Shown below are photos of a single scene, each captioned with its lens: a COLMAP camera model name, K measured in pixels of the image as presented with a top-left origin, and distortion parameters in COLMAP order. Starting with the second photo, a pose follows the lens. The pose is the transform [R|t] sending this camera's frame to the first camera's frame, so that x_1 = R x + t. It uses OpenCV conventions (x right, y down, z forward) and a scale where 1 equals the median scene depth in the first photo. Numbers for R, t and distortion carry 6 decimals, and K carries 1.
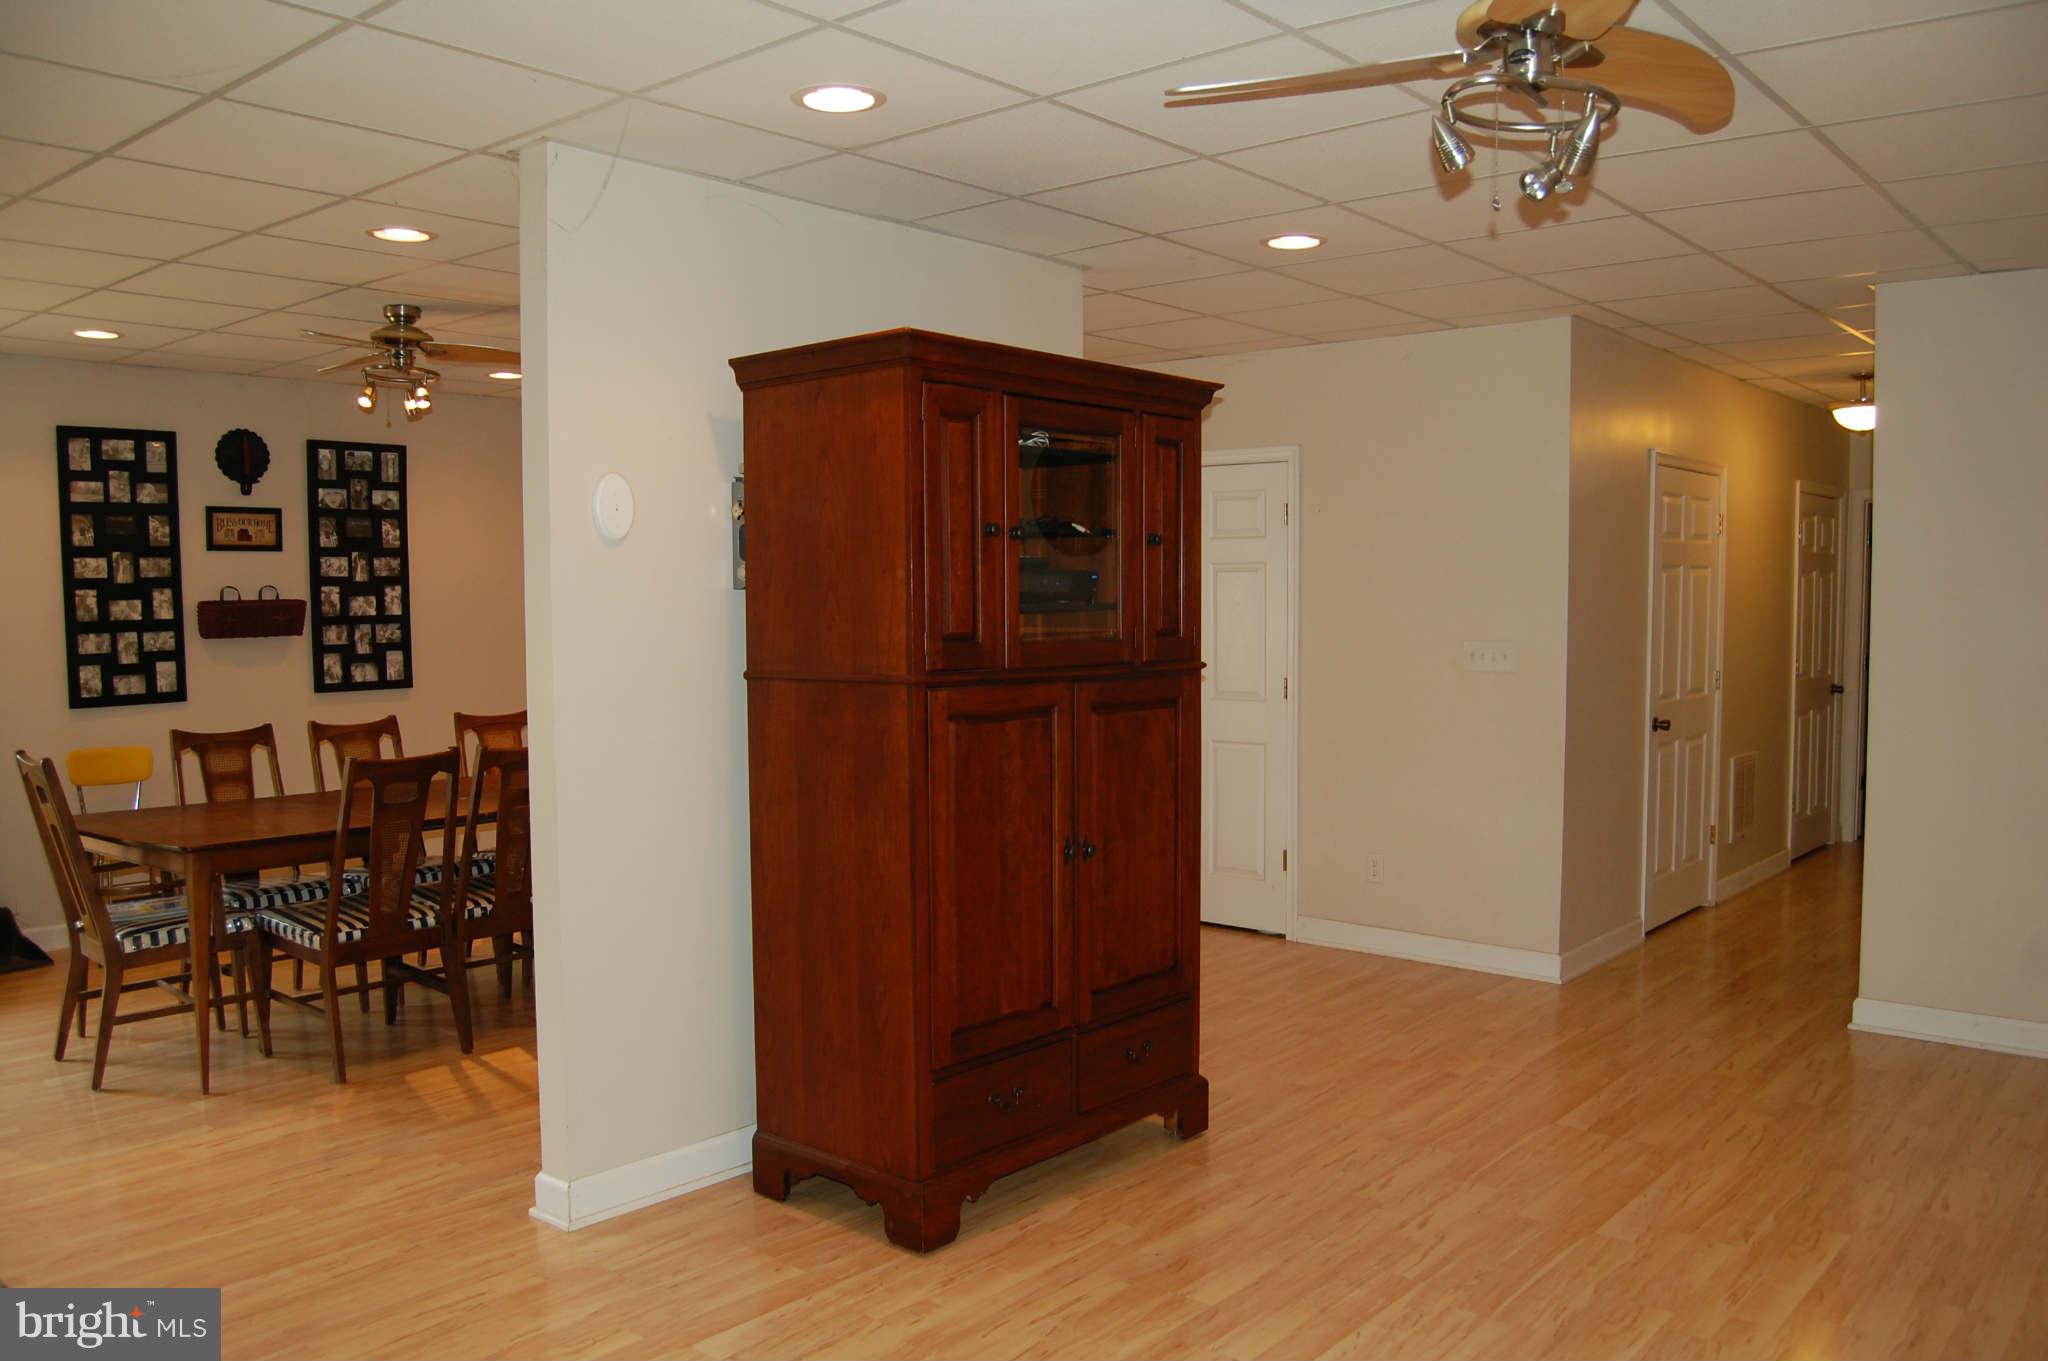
lens RADIAL K [[1630.0, 0, 1010.7], [0, 1630.0, 687.6], [0, 0, 1]] dist [-0.092420, 0.035999]
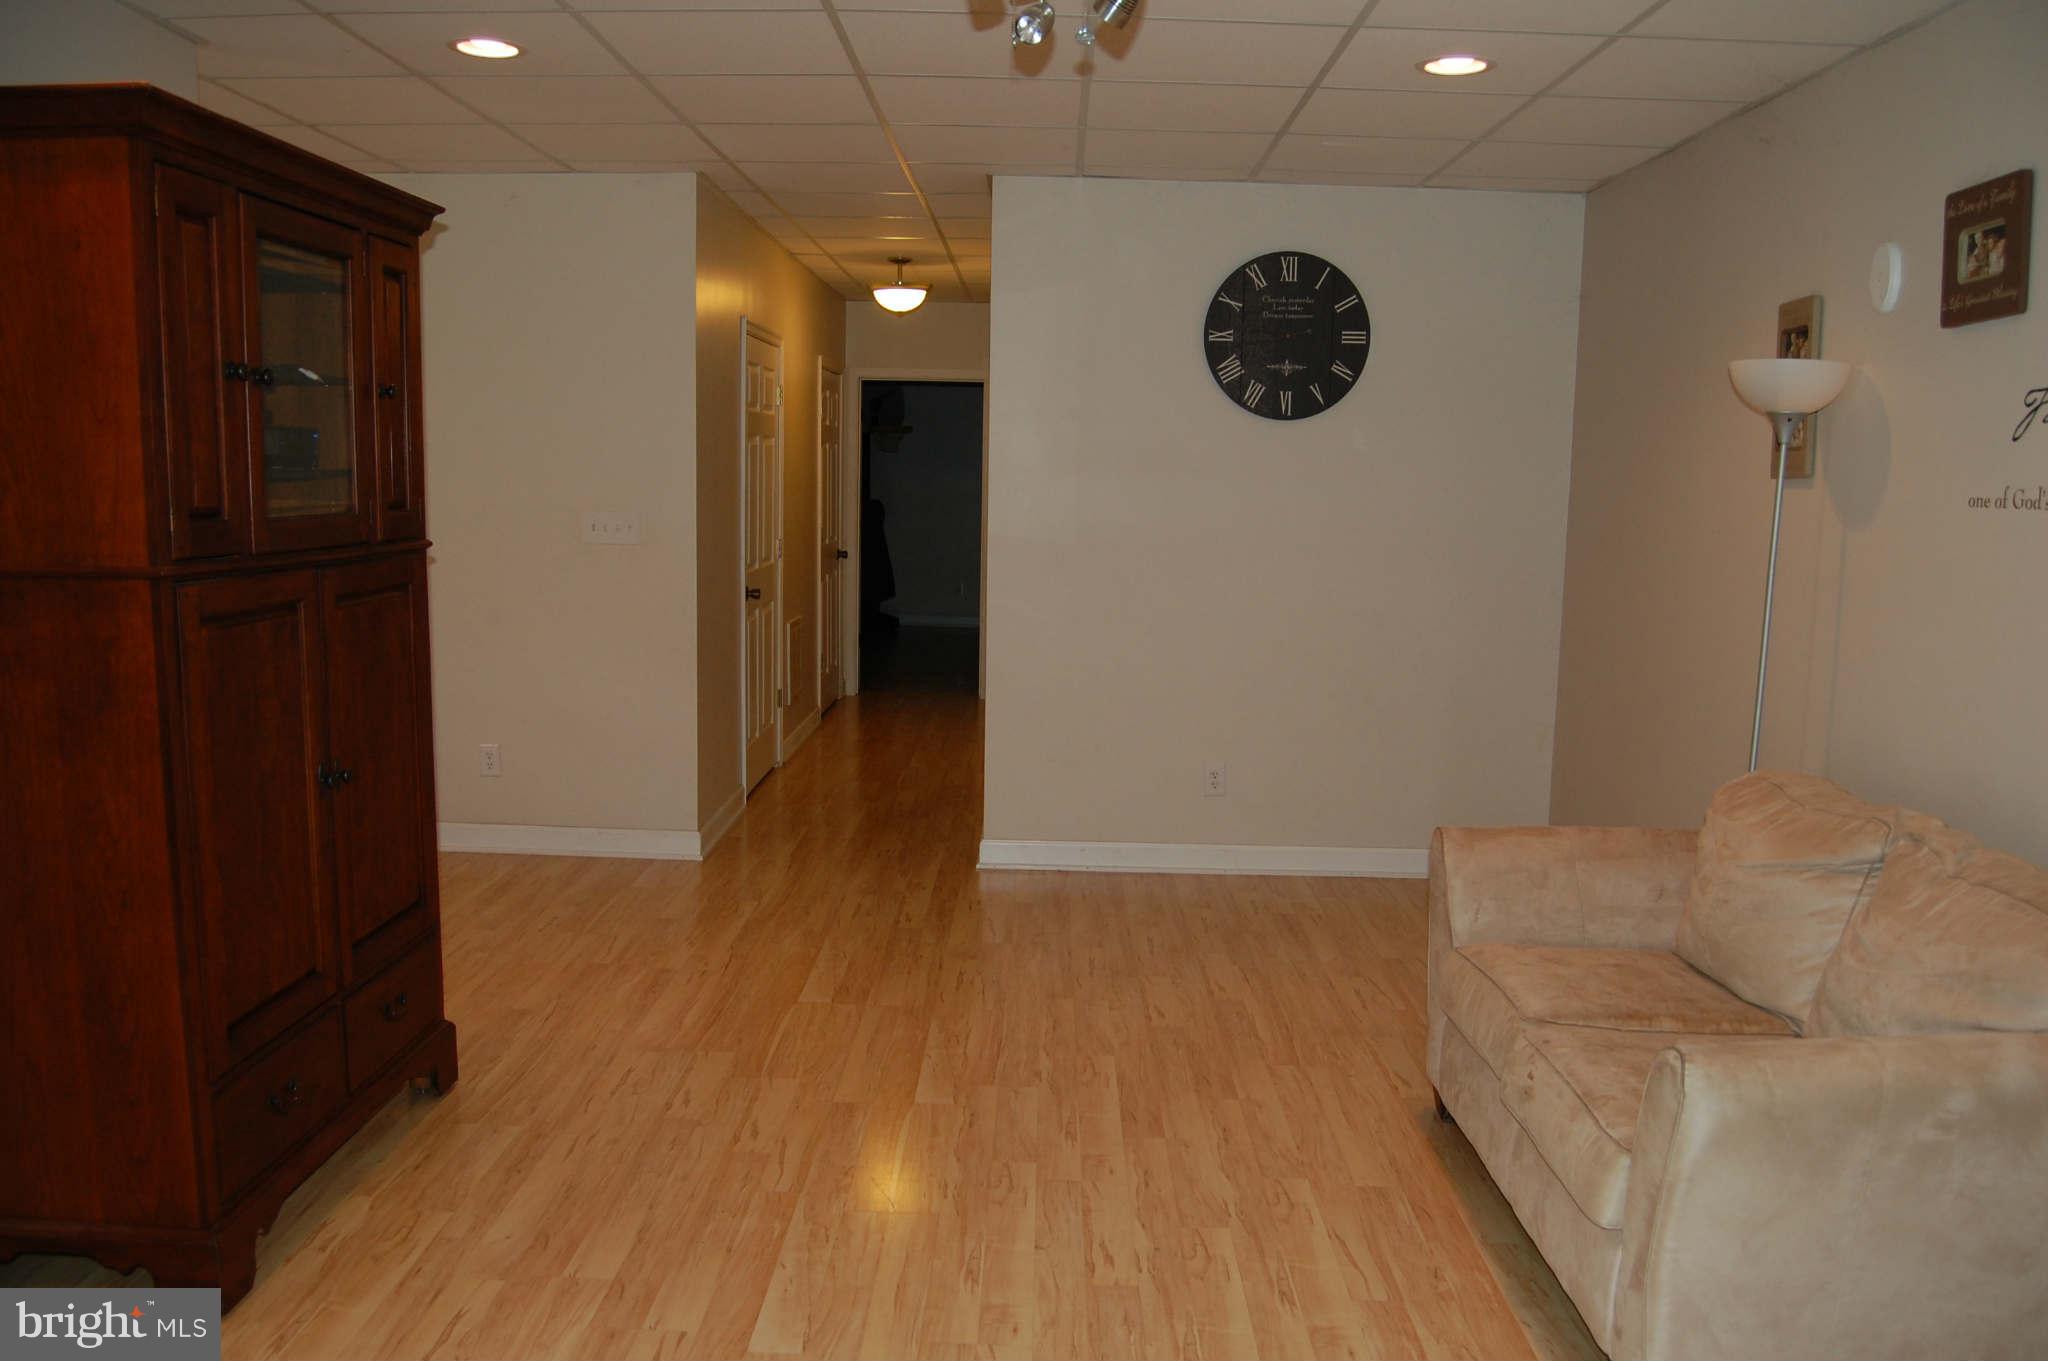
lens RADIAL K [[1630.0, 0, 1037.2], [0, 1630.0, 693.5], [0, 0, 1]] dist [-0.092420, 0.035999]
pose [[0.758898, -0.070101, 0.647426, -0.189981], [0.013247, 0.995645, 0.092276, -0.009365], [-0.651075, -0.061452, 0.756522, 0.160546]]
